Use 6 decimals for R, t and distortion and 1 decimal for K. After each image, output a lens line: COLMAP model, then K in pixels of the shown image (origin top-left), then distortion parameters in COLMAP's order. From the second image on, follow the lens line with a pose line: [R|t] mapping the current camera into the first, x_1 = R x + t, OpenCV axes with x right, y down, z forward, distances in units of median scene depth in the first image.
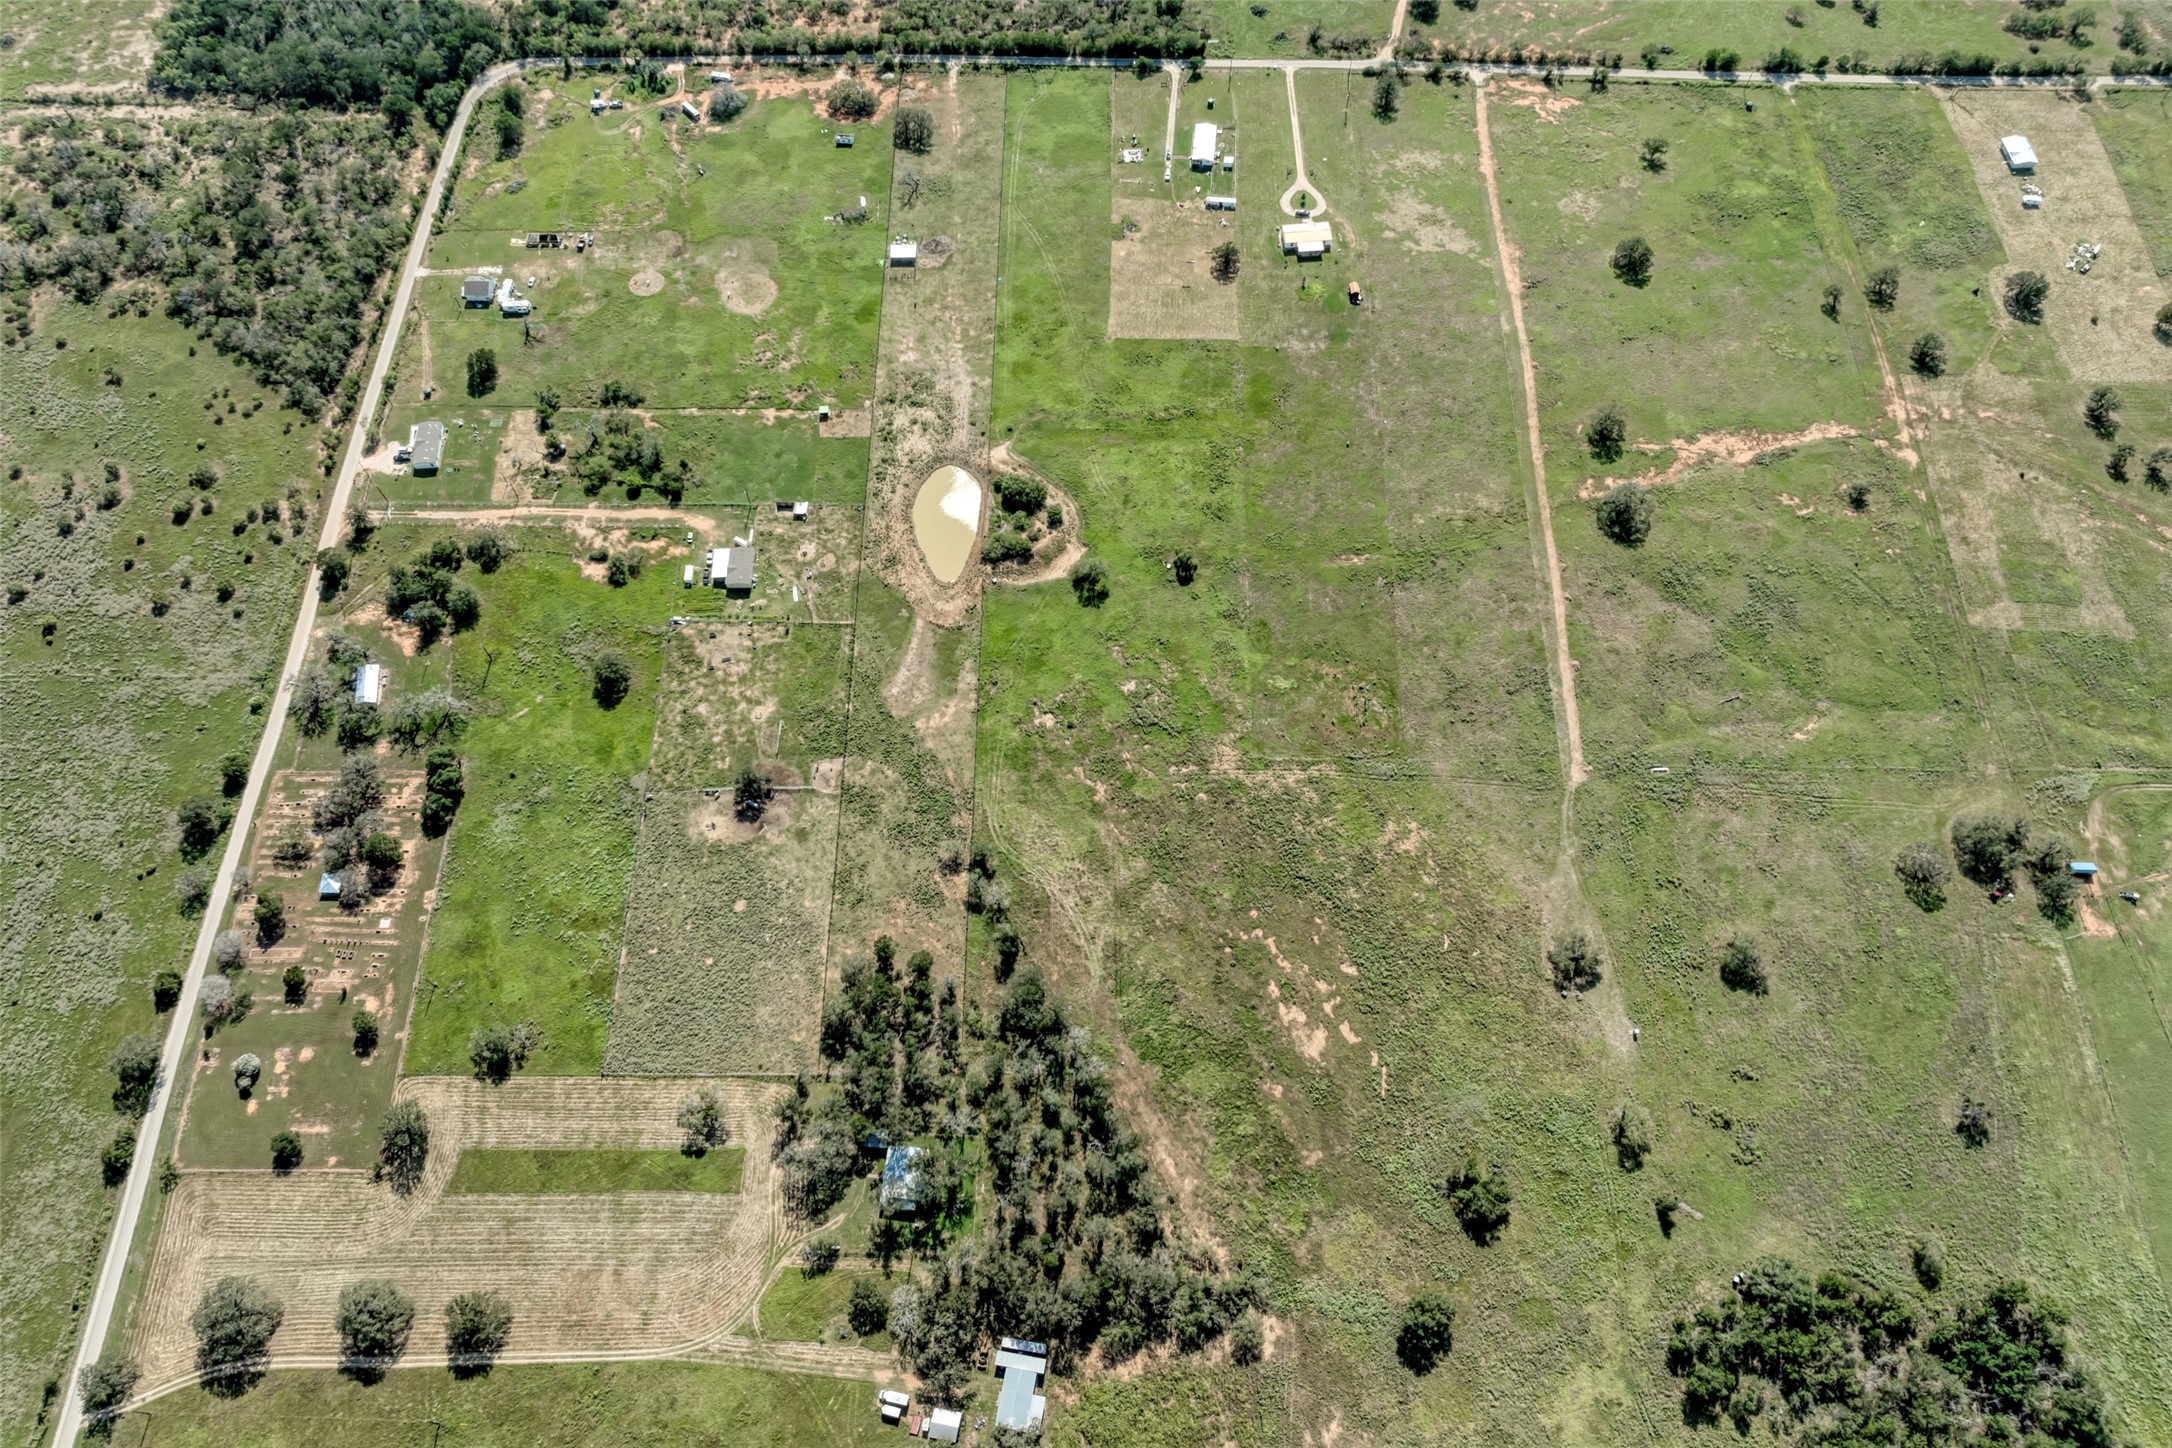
lens RADIAL K [[1513.8, 0, 1095.4], [0, 1513.8, 710.7], [0, 0, 1]] dist [-0.031515, 0.018533]
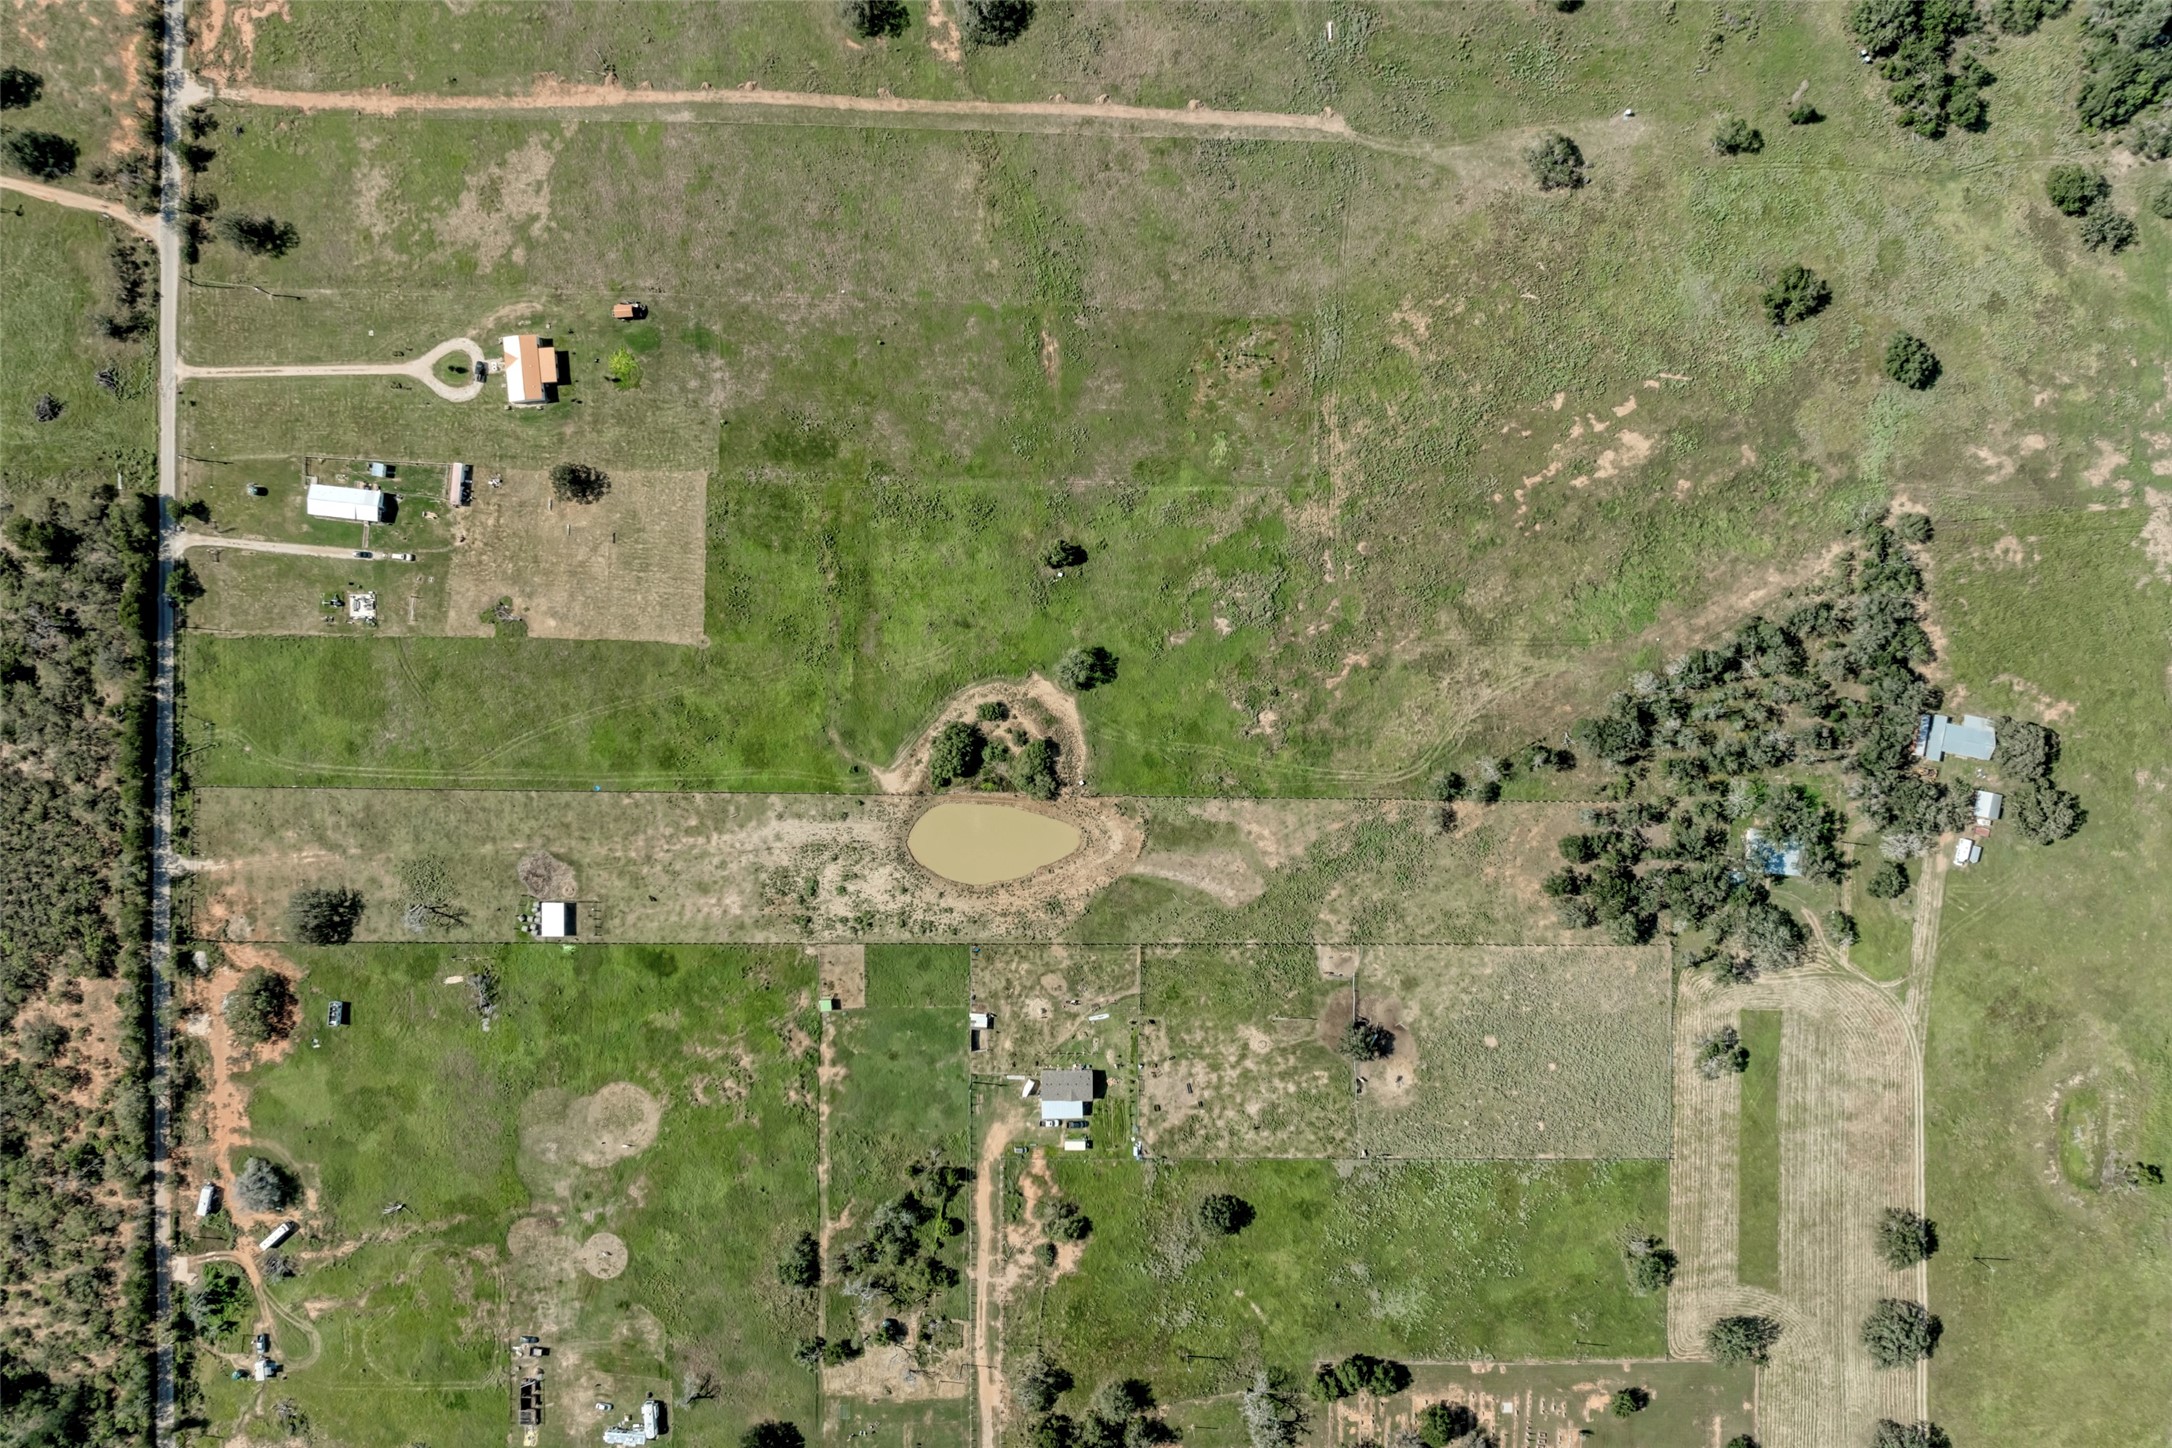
lens RADIAL K [[1513.8, 0, 1135.2], [0, 1513.8, 697.3], [0, 0, 1]] dist [-0.031515, 0.018533]
pose [[0.006718, -0.999720, -0.022671, 0.000205], [0.880565, -0.004830, 0.473901, -0.450364], [-0.473878, -0.023147, 0.880286, 0.243526]]
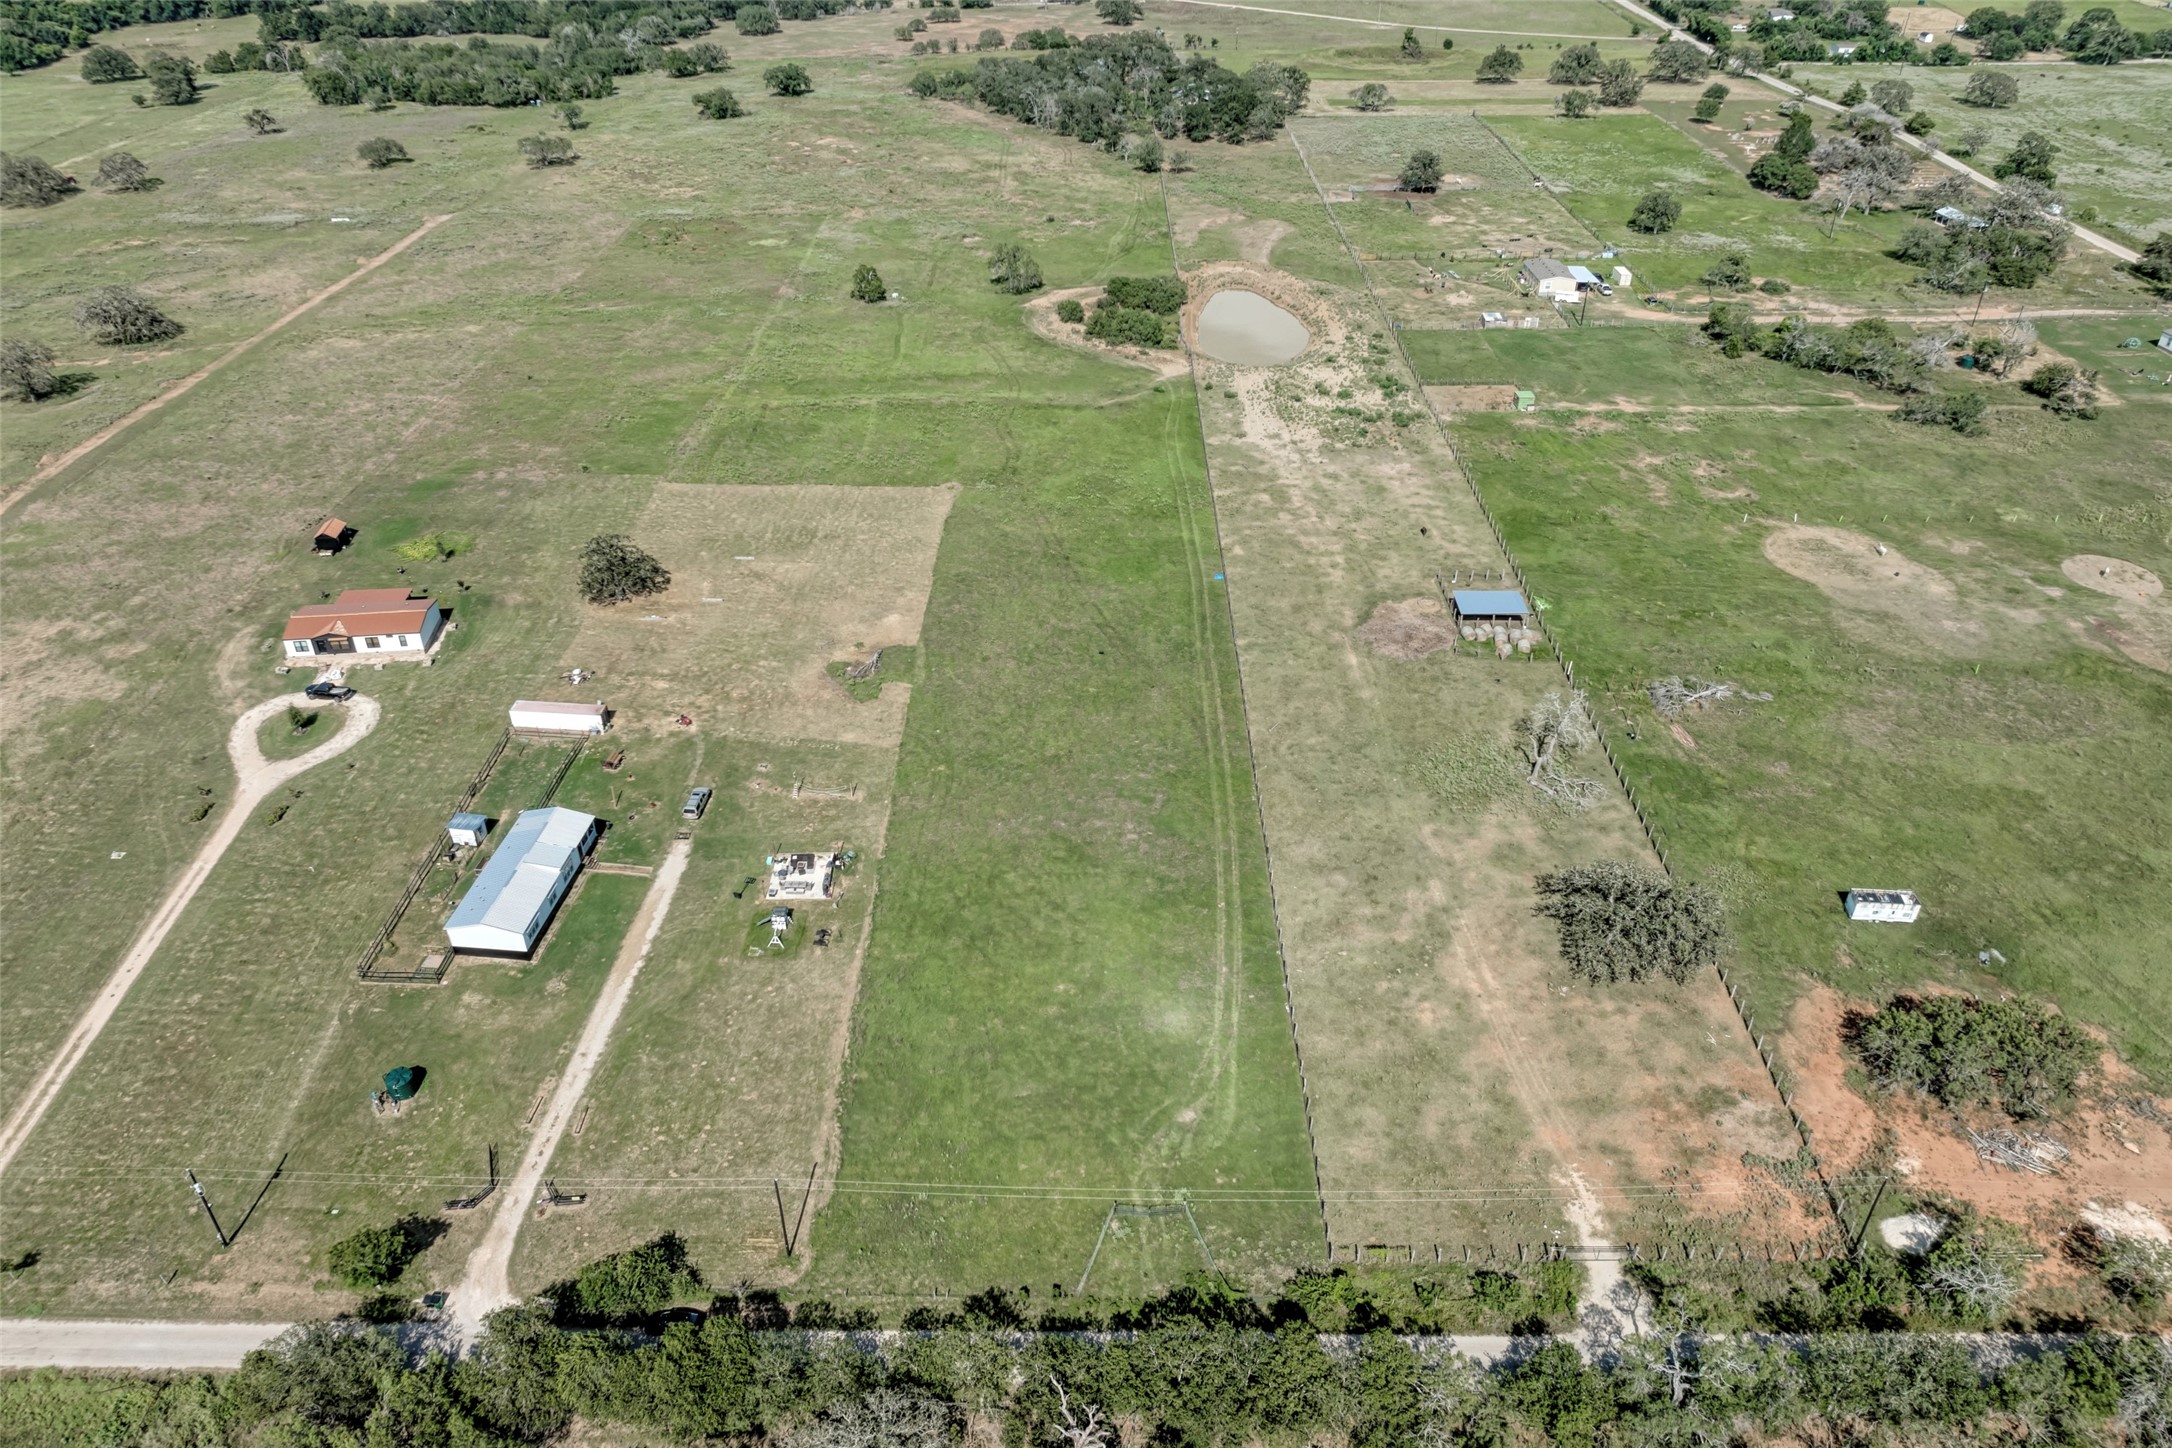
lens RADIAL K [[1513.8, 0, 1096.5], [0, 1513.8, 719.5], [0, 0, 1]] dist [-0.031515, 0.018533]
pose [[-0.999971, 0.004052, -0.006469, -0.032538], [-0.006814, -0.091991, 0.995737, -0.751023], [0.003440, 0.995752, 0.092016, 1.111669]]
